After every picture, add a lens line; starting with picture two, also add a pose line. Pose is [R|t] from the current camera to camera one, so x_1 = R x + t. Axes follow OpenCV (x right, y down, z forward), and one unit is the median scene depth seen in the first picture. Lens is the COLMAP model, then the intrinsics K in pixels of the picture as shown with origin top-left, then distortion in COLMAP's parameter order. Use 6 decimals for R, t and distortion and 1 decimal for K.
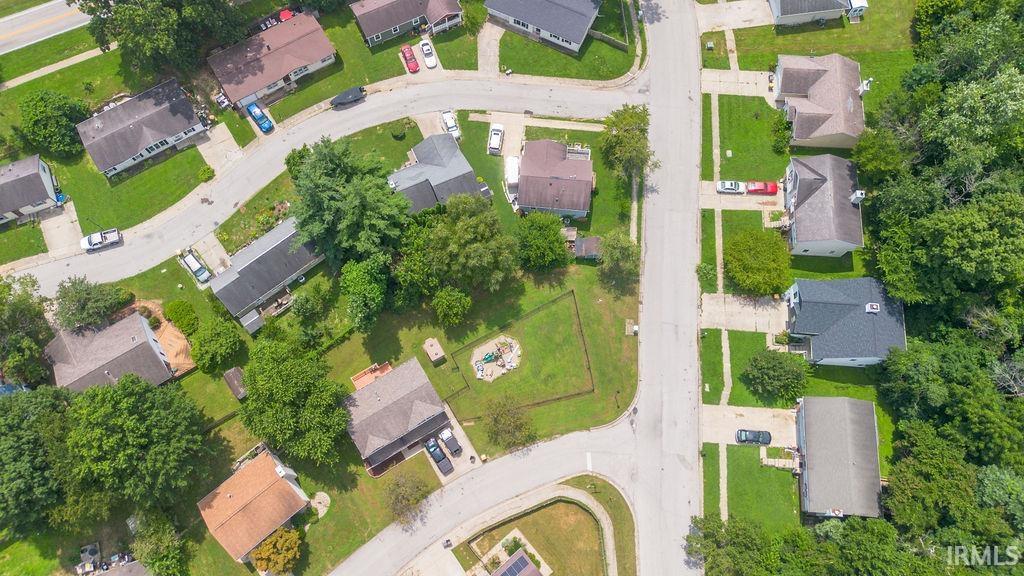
lens RADIAL K [[725.8, 0, 510.6], [0, 725.8, 288.8], [0, 0, 1]] dist [0.054143, -0.052485]
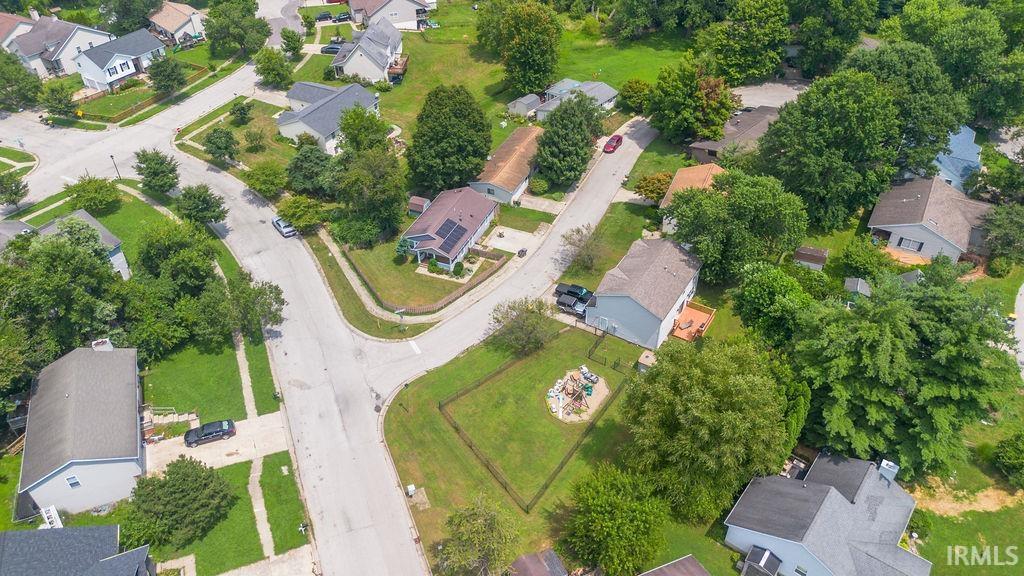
lens RADIAL K [[721.6, 0, 508.9], [0, 721.6, 290.8], [0, 0, 1]] dist [0.108205, -0.231642]
pose [[-0.894576, 0.289269, -0.340673, 0.267630], [-0.423426, -0.304703, 0.853151, -0.478808], [0.142986, 0.907458, 0.395063, 0.617261]]
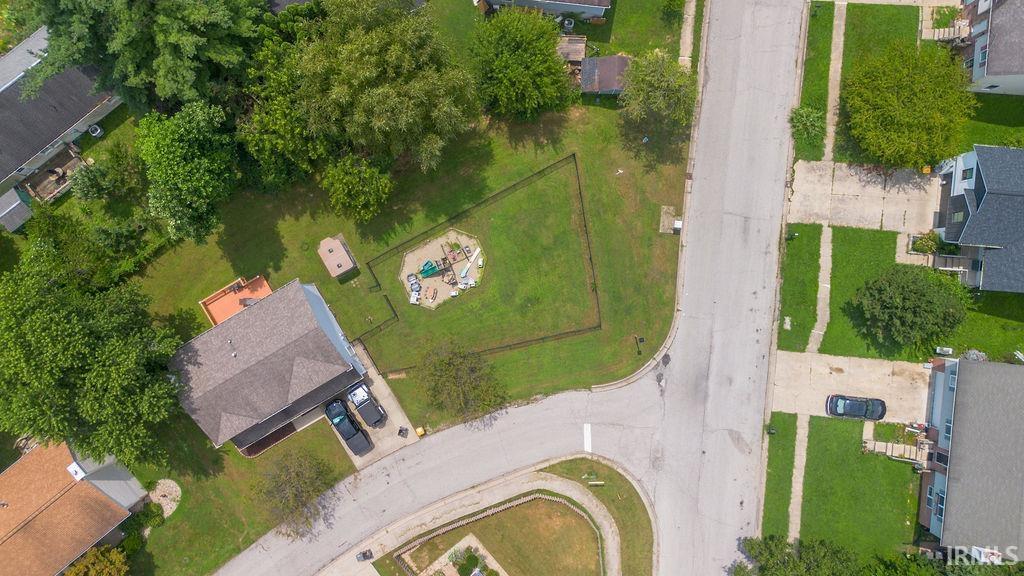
lens RADIAL K [[725.8, 0, 510.6], [0, 725.8, 288.8], [0, 0, 1]] dist [0.054143, -0.052485]
pose [[0.999853, 0.014729, -0.008759, 0.043516], [-0.011247, 0.949655, 0.313097, -0.080814], [0.012930, -0.312952, 0.949681, 0.429563]]
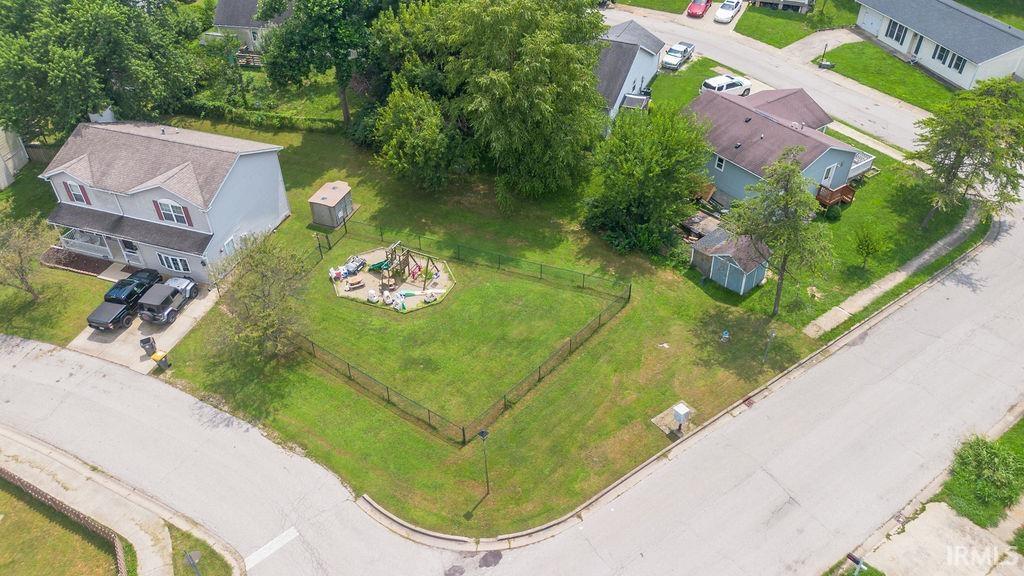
lens RADIAL K [[725.8, 0, 510.6], [0, 725.8, 288.8], [0, 0, 1]] dist [0.054143, -0.052485]
pose [[0.643982, 0.475435, -0.599374, 0.305125], [-0.724525, 0.630584, -0.278256, 0.175029], [0.245663, 0.613454, 0.750549, 0.700390]]
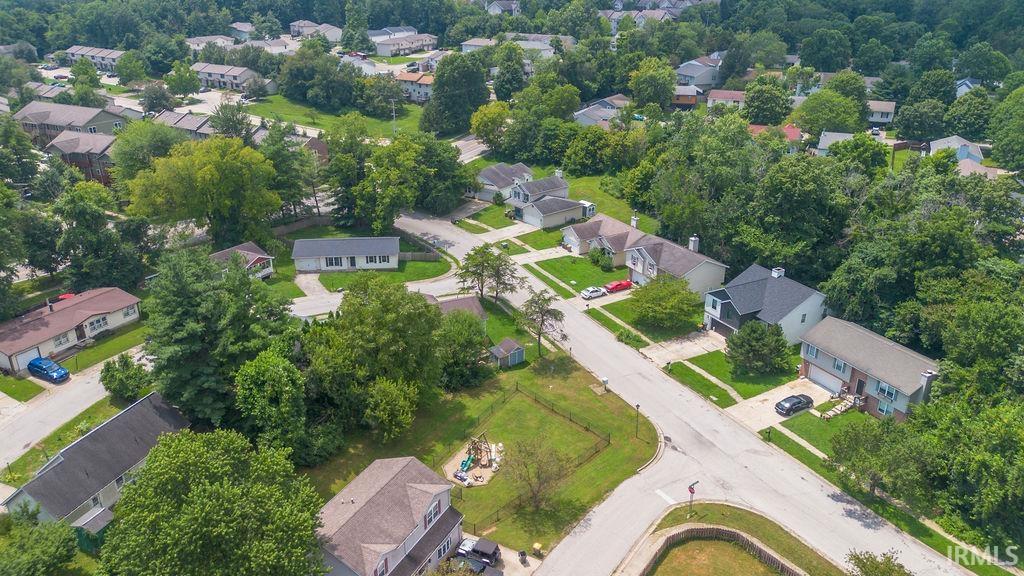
lens RADIAL K [[725.8, 0, 510.6], [0, 725.8, 288.8], [0, 0, 1]] dist [0.054143, -0.052485]
pose [[0.851996, -0.213197, 0.478174, -0.306133], [0.500026, 0.602049, -0.622504, 0.468793], [-0.155168, 0.769470, 0.619547, 0.422113]]
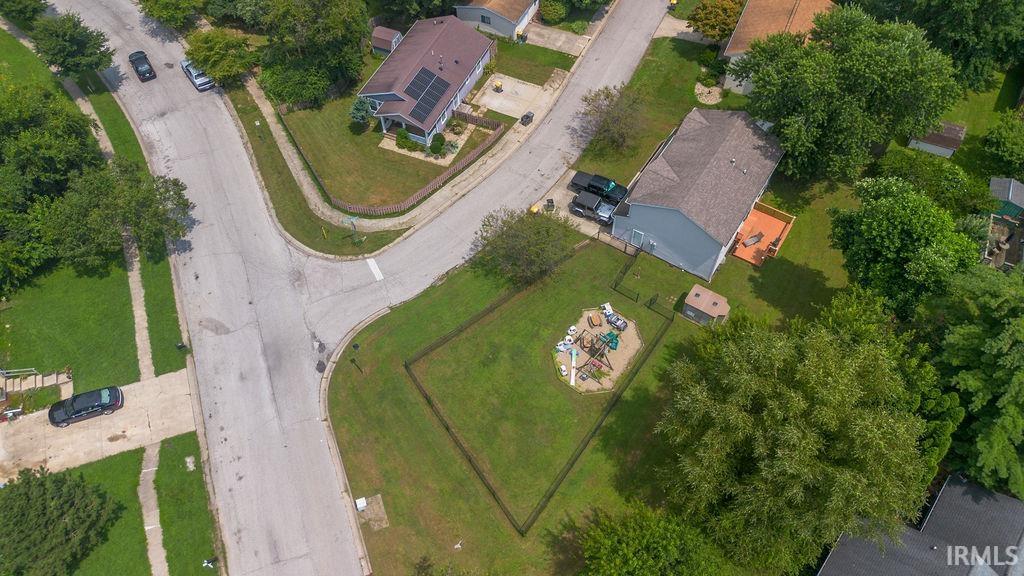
lens RADIAL K [[725.8, 0, 510.6], [0, 725.8, 288.8], [0, 0, 1]] dist [0.054143, -0.052485]
pose [[-0.902028, 0.360376, -0.237644, 0.151568], [-0.408284, -0.533458, 0.740761, -0.254435], [0.140179, 0.765213, 0.628330, 0.636737]]
